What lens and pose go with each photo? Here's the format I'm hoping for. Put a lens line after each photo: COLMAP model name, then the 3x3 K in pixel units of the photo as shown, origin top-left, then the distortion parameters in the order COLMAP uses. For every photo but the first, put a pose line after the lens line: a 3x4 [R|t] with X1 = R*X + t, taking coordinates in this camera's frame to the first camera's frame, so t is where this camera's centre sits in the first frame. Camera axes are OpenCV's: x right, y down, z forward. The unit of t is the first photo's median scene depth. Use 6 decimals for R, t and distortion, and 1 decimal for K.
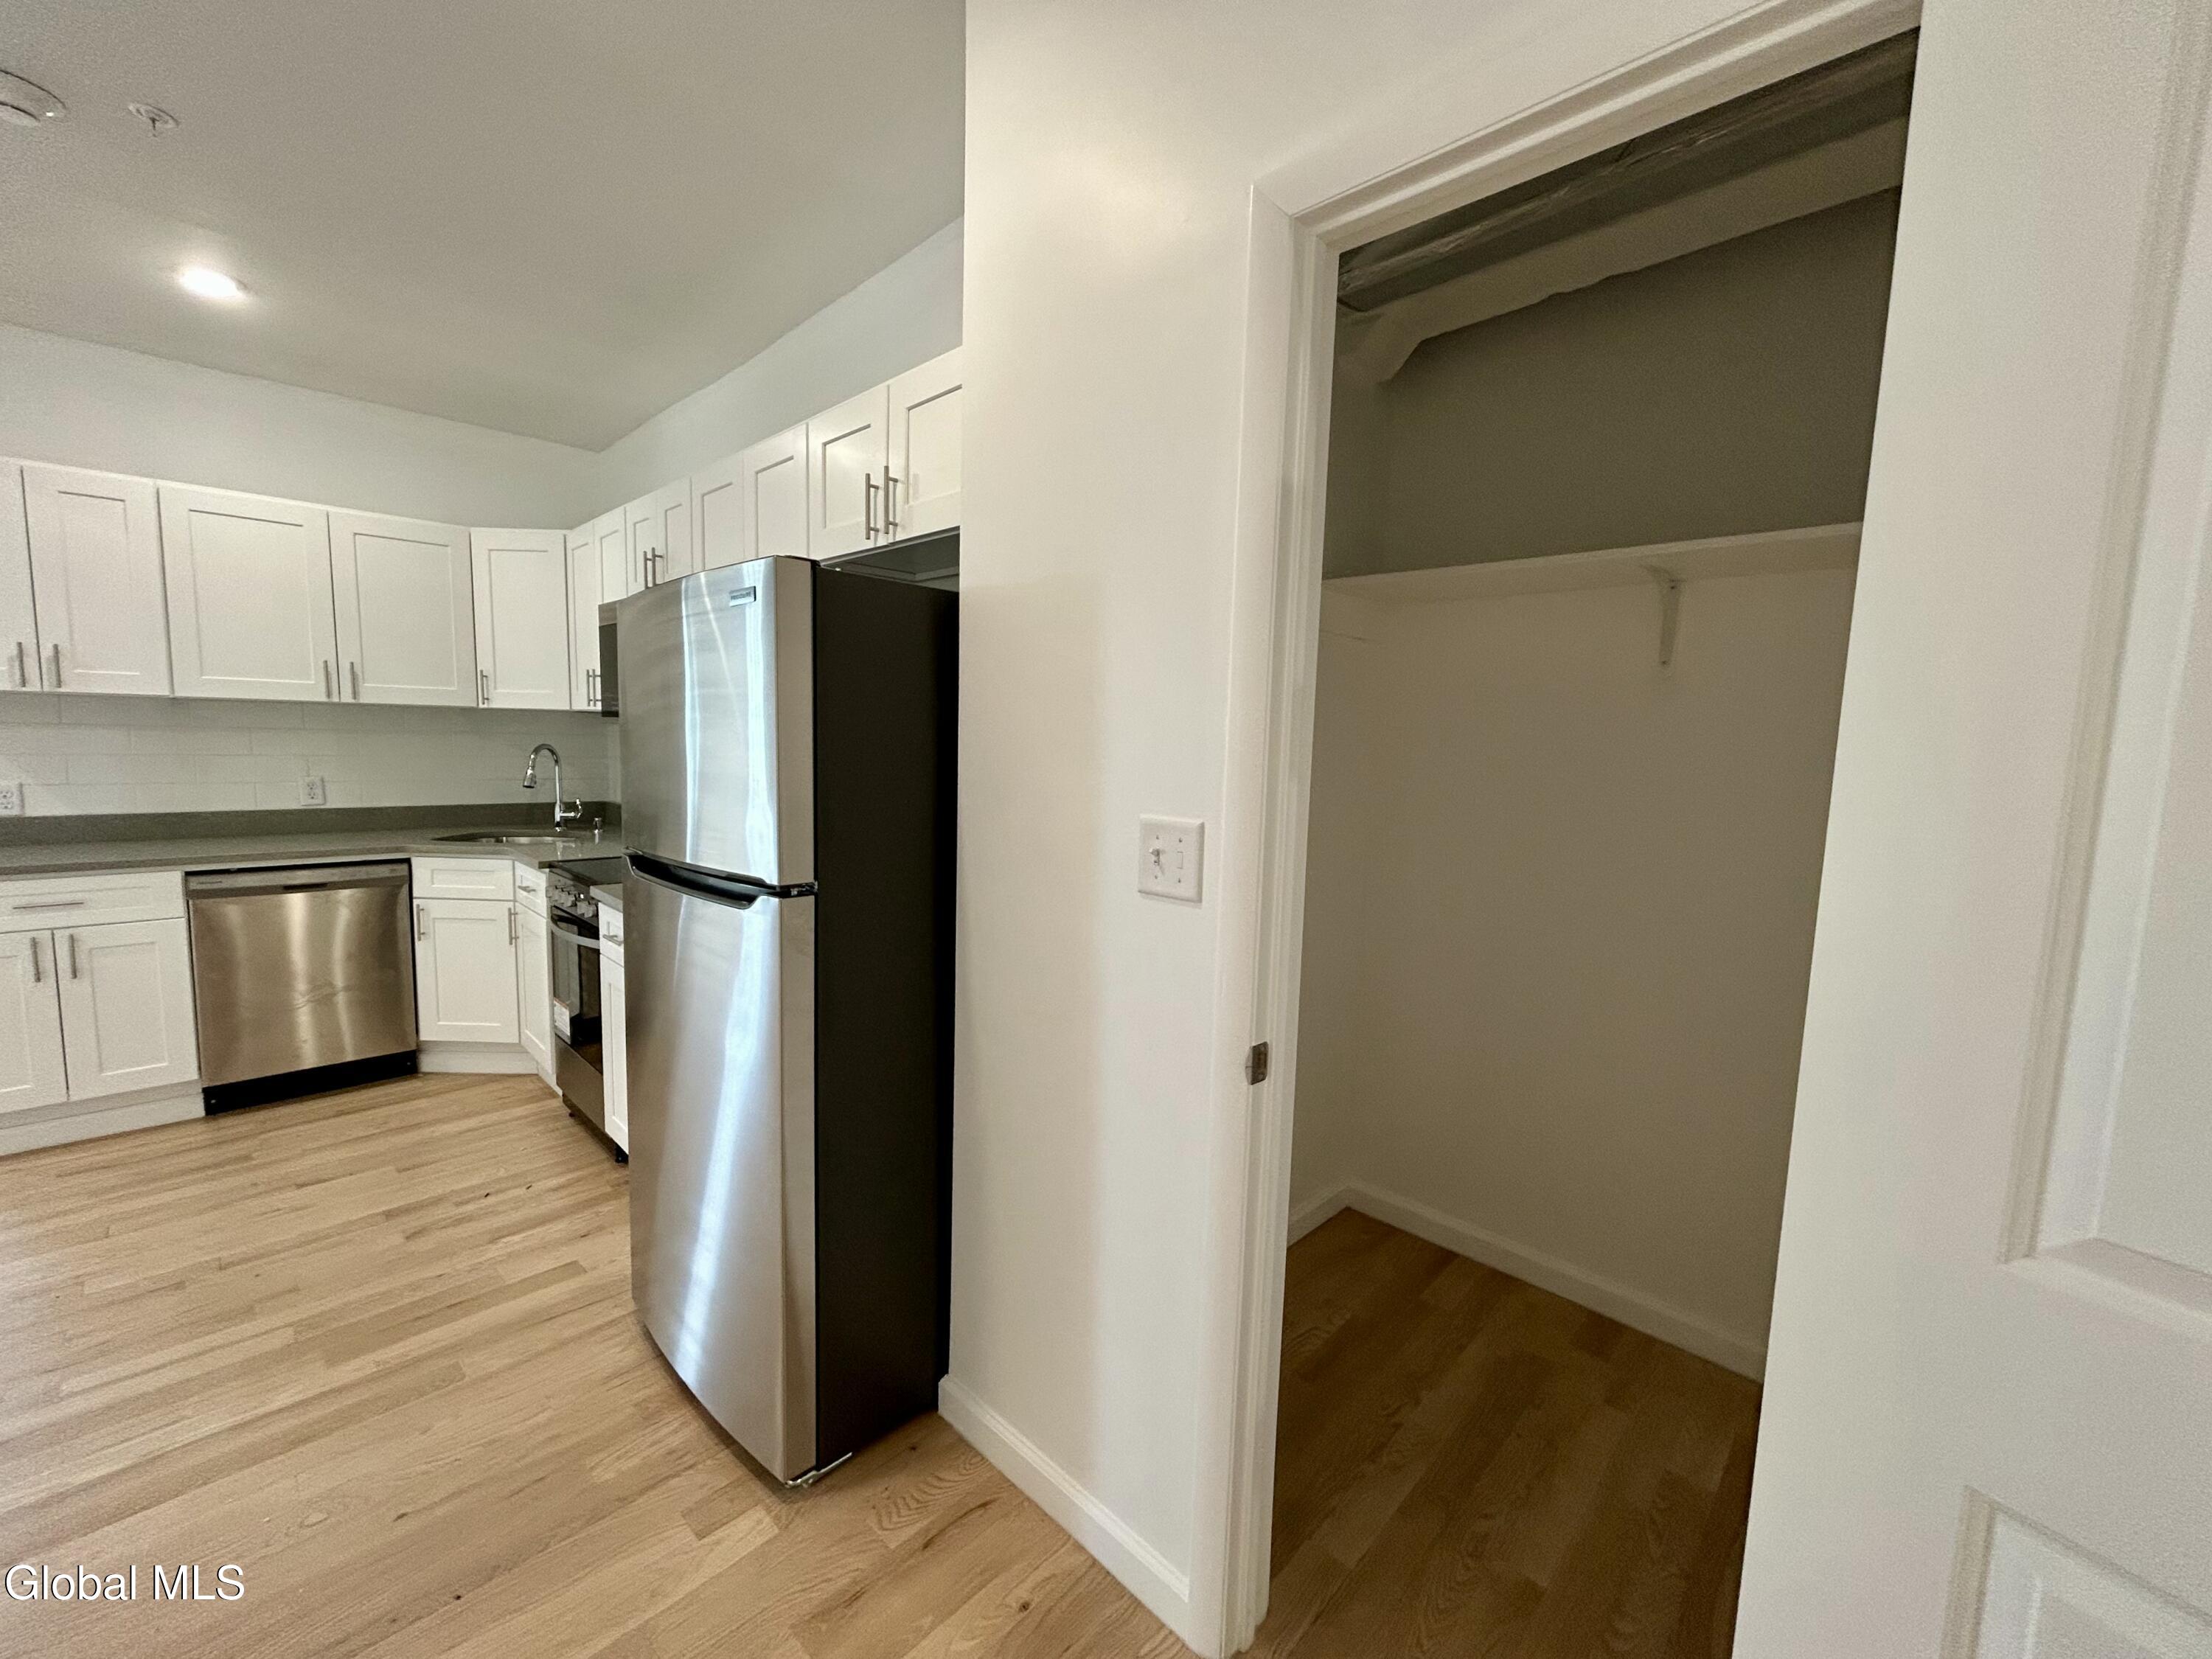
lens RADIAL K [[900.6, 0, 1107.6], [0, 900.6, 836.9], [0, 0, 1]] dist [0.009276, -0.001431]
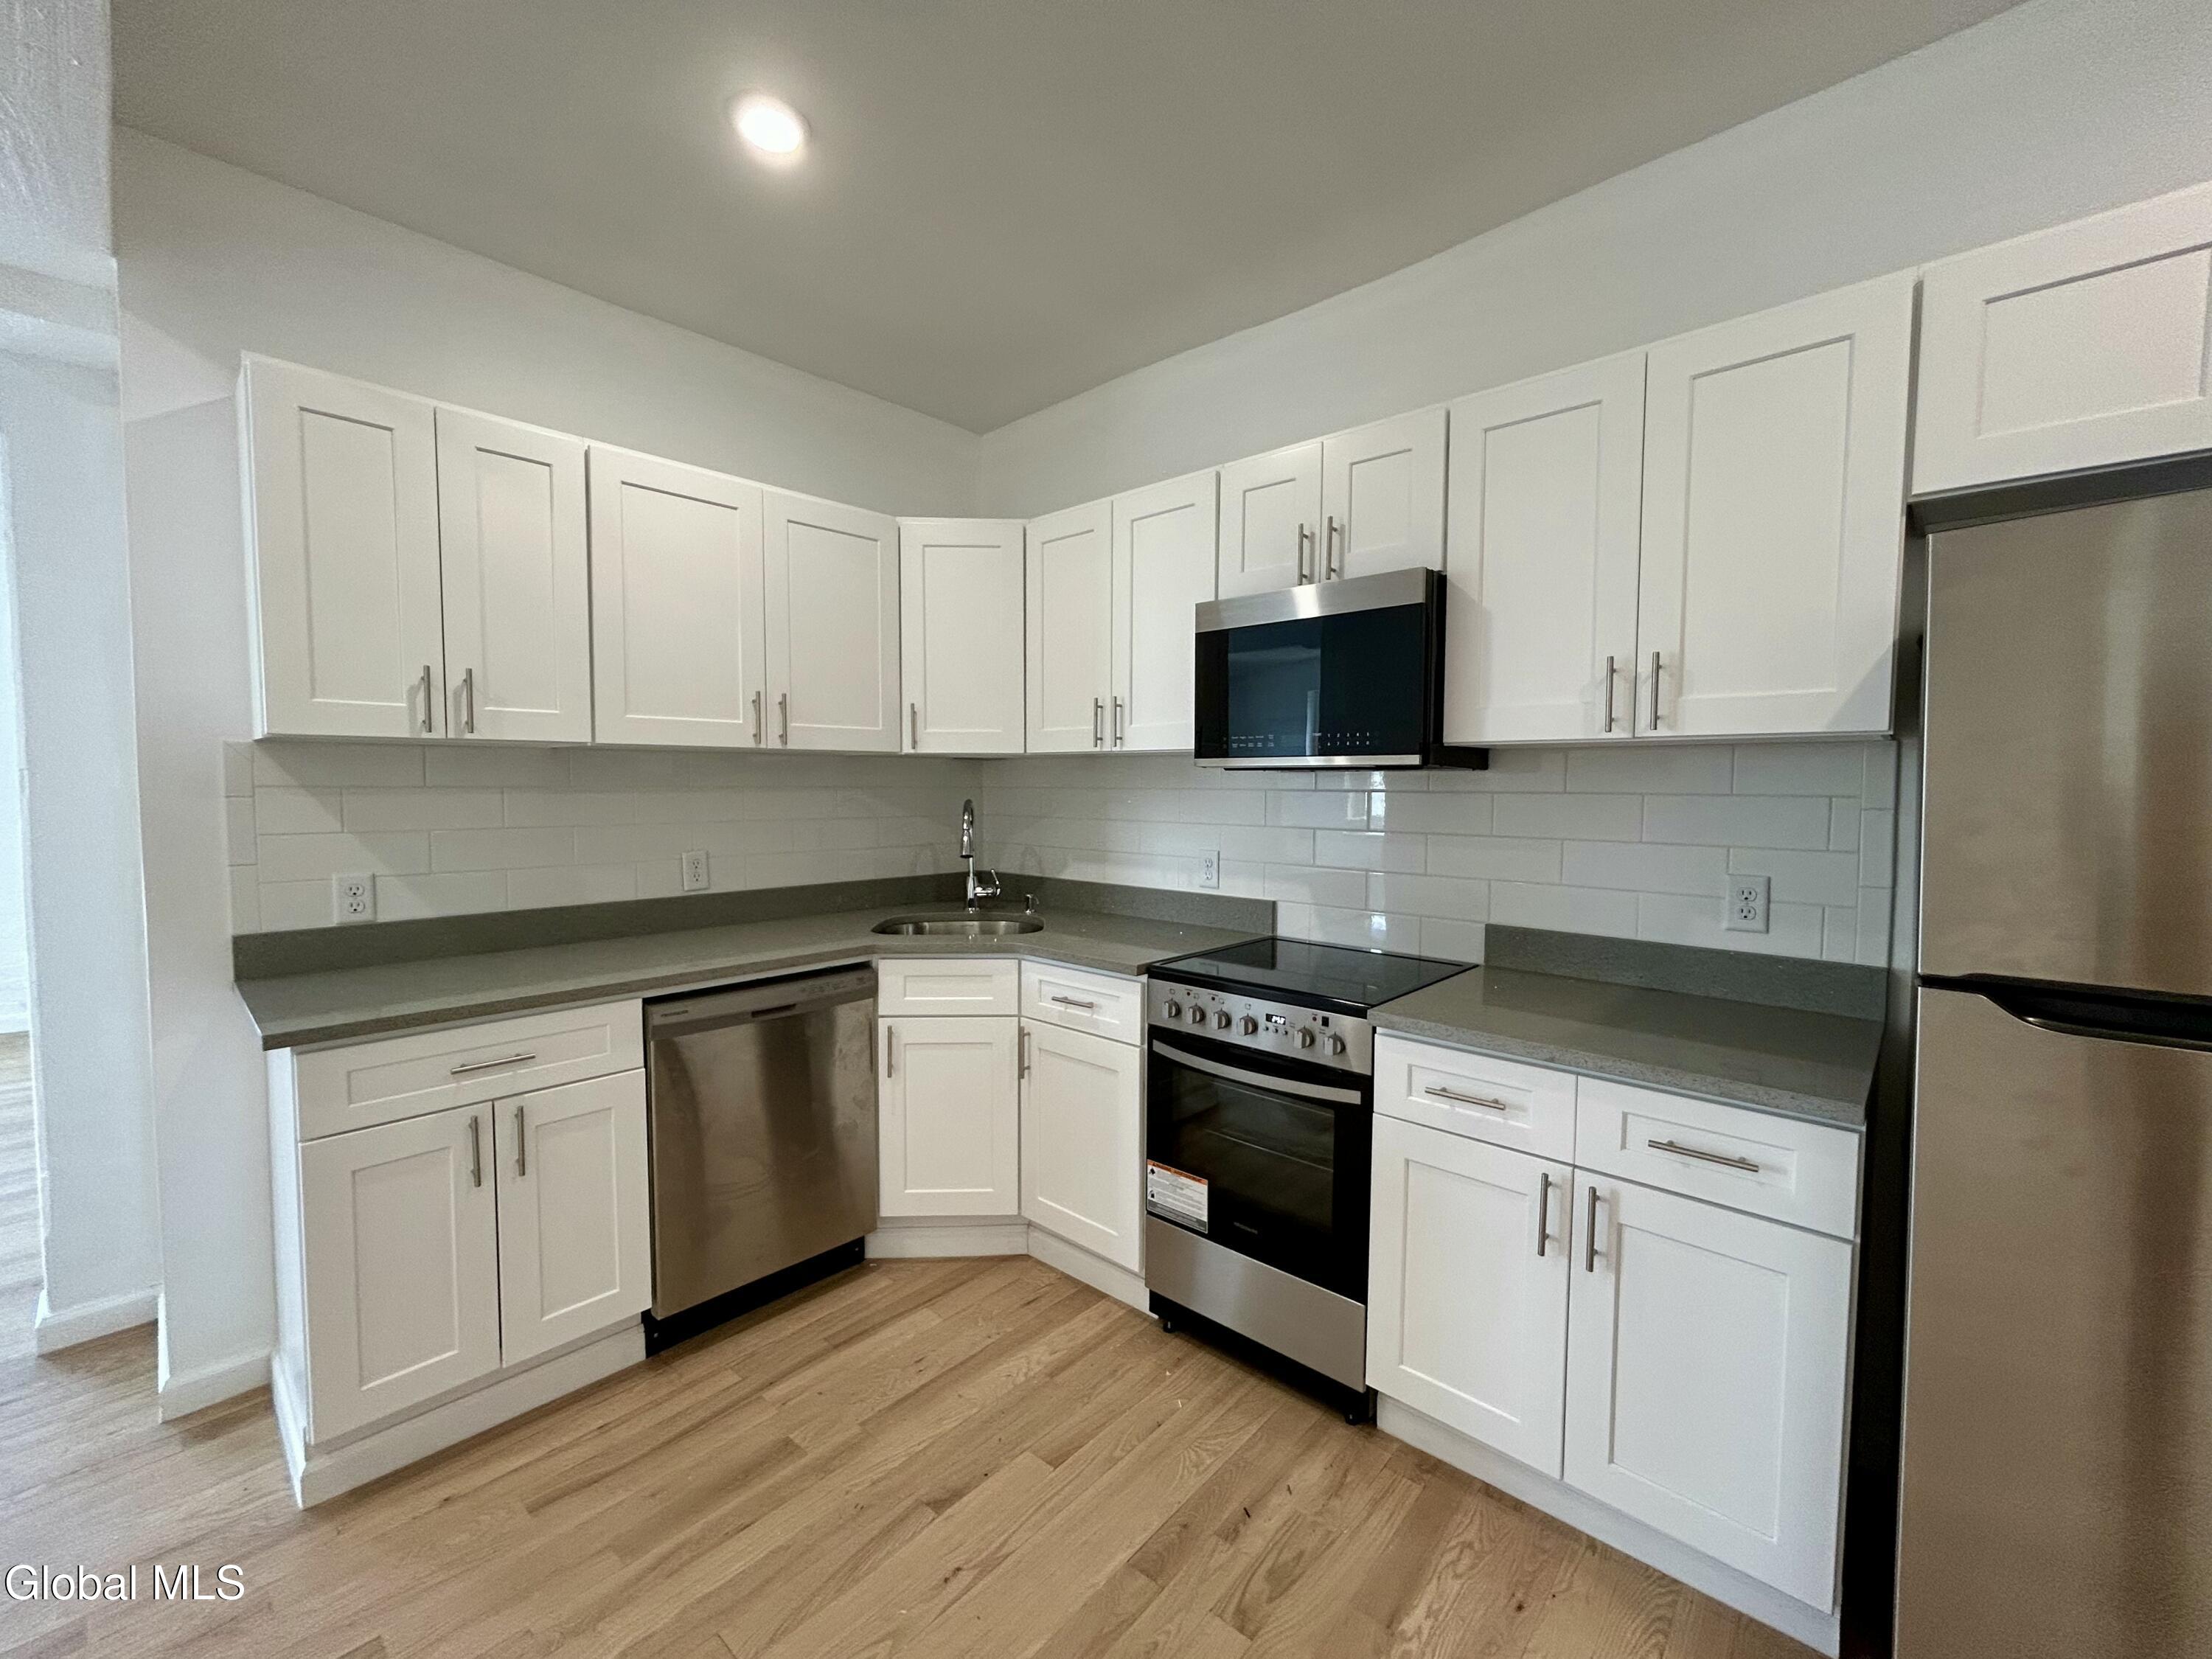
lens RADIAL K [[900.6, 0, 1095.1], [0, 900.6, 831.8], [0, 0, 1]] dist [0.009276, -0.001431]
pose [[0.998612, -0.024813, 0.046456, -0.848694], [0.027240, 0.998257, -0.052356, -0.049781], [-0.045076, 0.053549, 0.997547, 0.366847]]
